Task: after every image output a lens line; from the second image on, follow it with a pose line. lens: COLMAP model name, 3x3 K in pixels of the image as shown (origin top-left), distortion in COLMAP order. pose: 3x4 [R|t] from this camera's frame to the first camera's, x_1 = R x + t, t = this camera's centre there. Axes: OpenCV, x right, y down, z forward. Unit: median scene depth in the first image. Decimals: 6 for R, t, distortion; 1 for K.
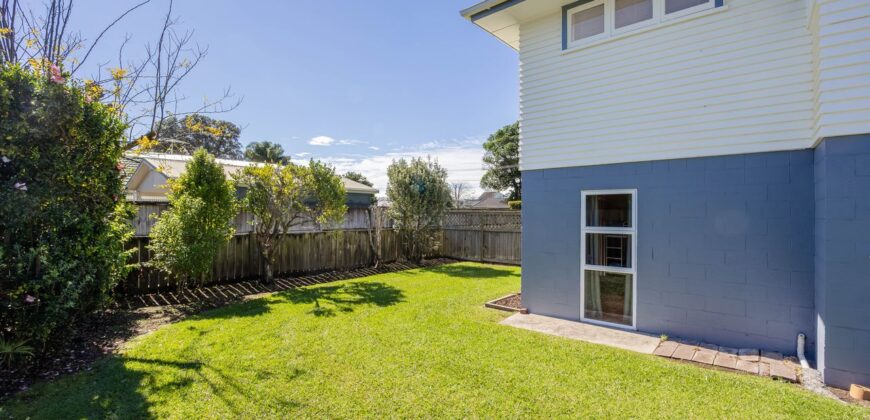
lens RADIAL K [[374.6, 0, 429.5], [0, 374.6, 208.0], [0, 0, 1]] dist [-0.018656, 0.001001]
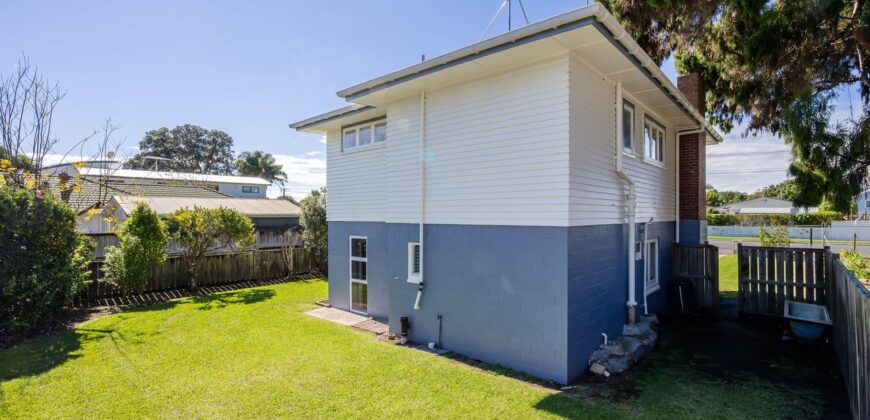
lens RADIAL K [[374.6, 0, 440.0], [0, 374.6, 213.1], [0, 0, 1]] dist [-0.018656, 0.001001]
pose [[0.999622, -0.007973, 0.026298, 0.711535], [0.007948, 0.999968, 0.001028, -0.136022], [-0.026305, -0.000819, 0.999654, -0.676772]]
